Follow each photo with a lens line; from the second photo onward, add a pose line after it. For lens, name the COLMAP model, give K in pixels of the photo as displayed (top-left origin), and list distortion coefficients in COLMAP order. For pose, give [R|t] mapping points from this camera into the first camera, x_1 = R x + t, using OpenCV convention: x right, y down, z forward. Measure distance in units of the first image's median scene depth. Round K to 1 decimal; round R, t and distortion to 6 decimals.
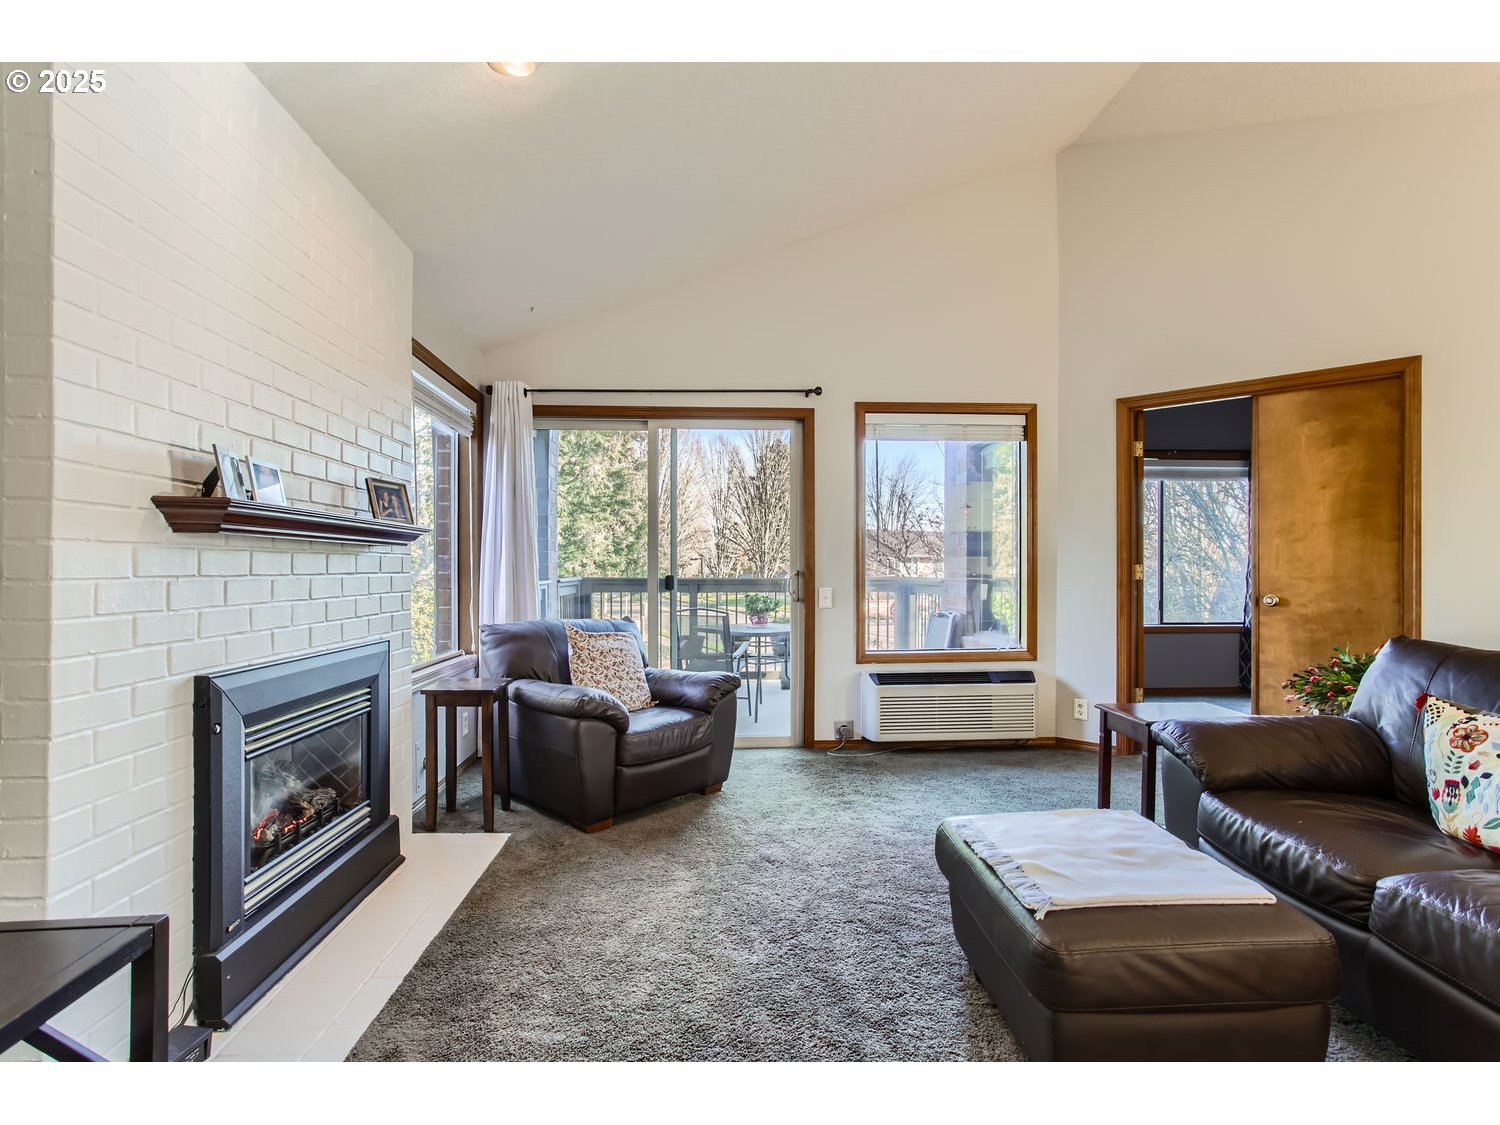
lens RADIAL K [[734.4, 0, 756.8], [0, 734.4, 570.0], [0, 0, 1]] dist [-0.028318, 0.013042]
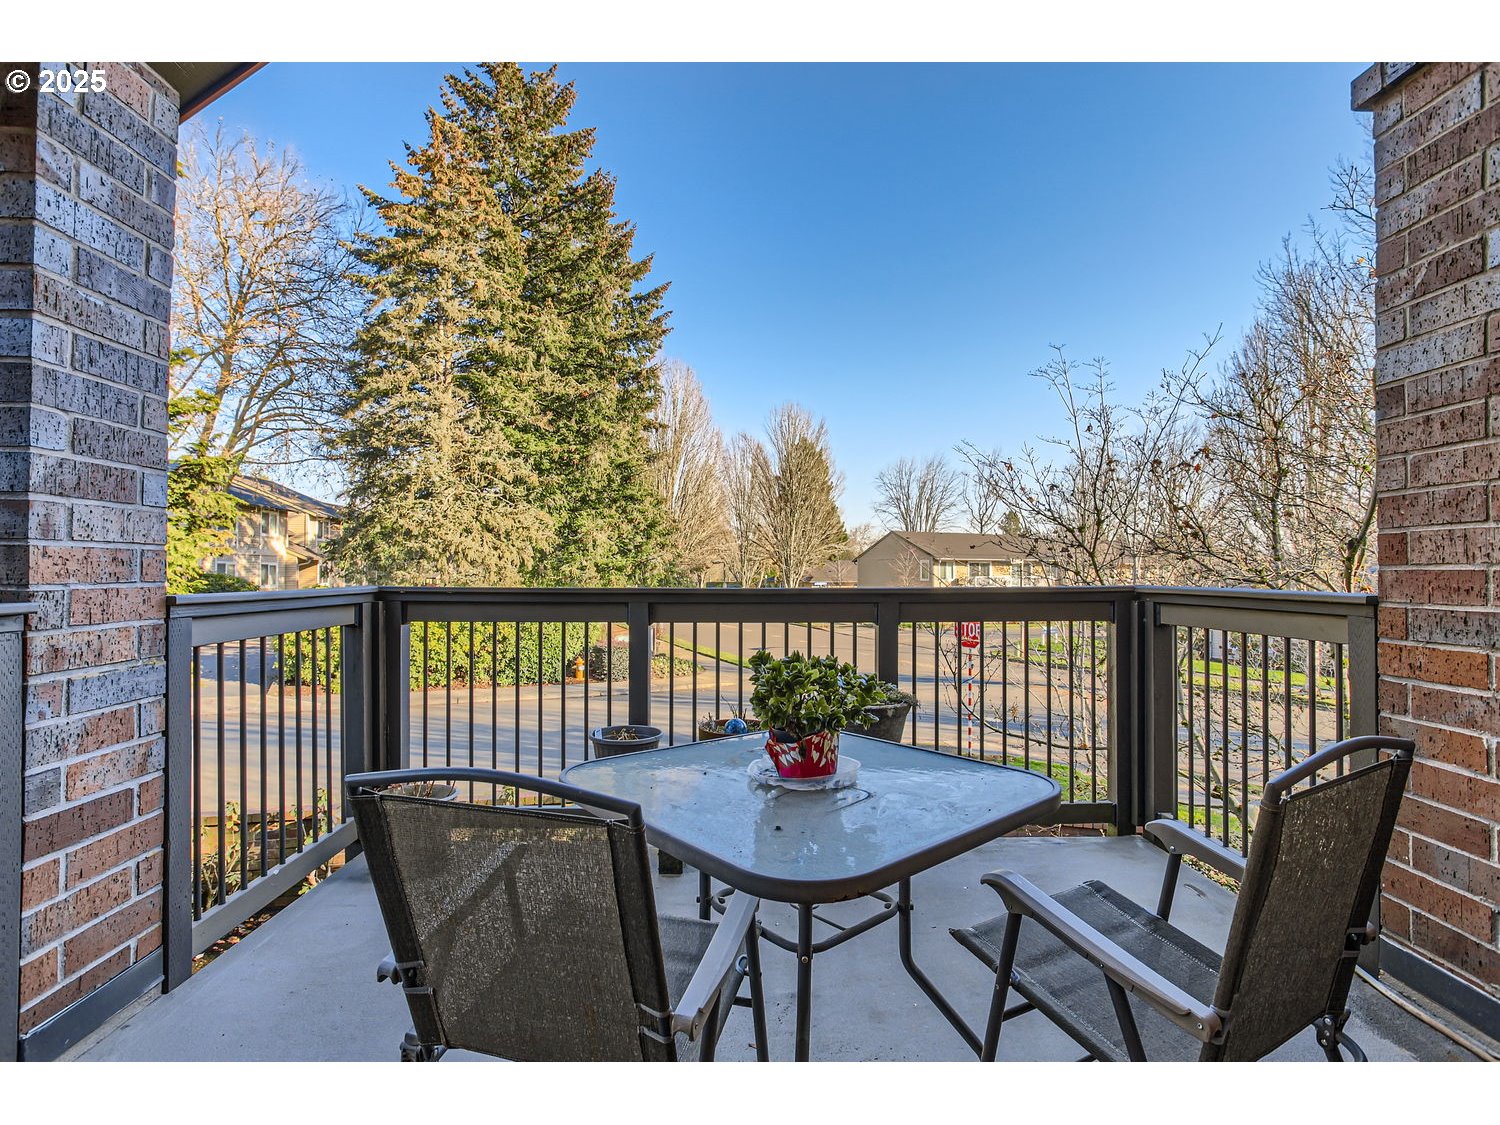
lens RADIAL K [[734.4, 0, 737.5], [0, 734.4, 564.2], [0, 0, 1]] dist [-0.028318, 0.013042]
pose [[0.998174, -0.002022, -0.060362, -0.000716], [0.001218, 0.999910, -0.013349, 0.000523], [0.060384, 0.013251, 0.998087, 0.142708]]
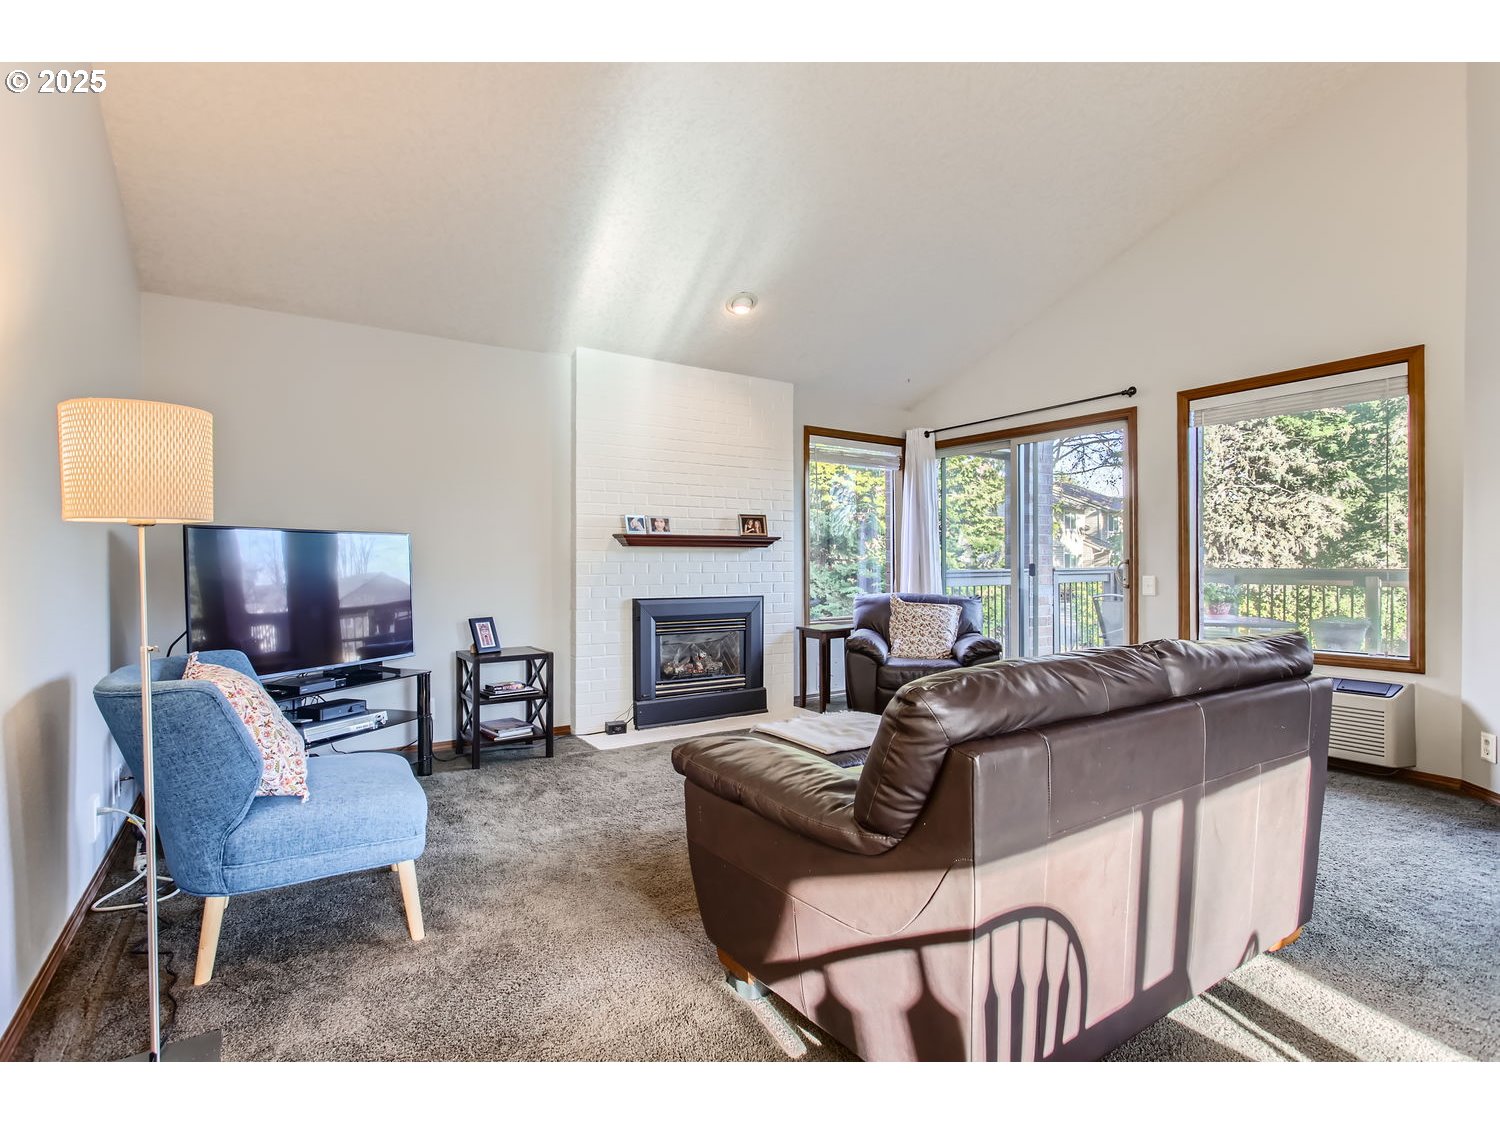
lens RADIAL K [[734.4, 0, 756.5], [0, 734.4, 561.5], [0, 0, 1]] dist [-0.028318, 0.013042]
pose [[0.509669, -0.001165, -0.860370, 0.099759], [0.000647, 0.999999, -0.000970, 0.000589], [0.860370, -0.000062, 0.509669, -0.000736]]
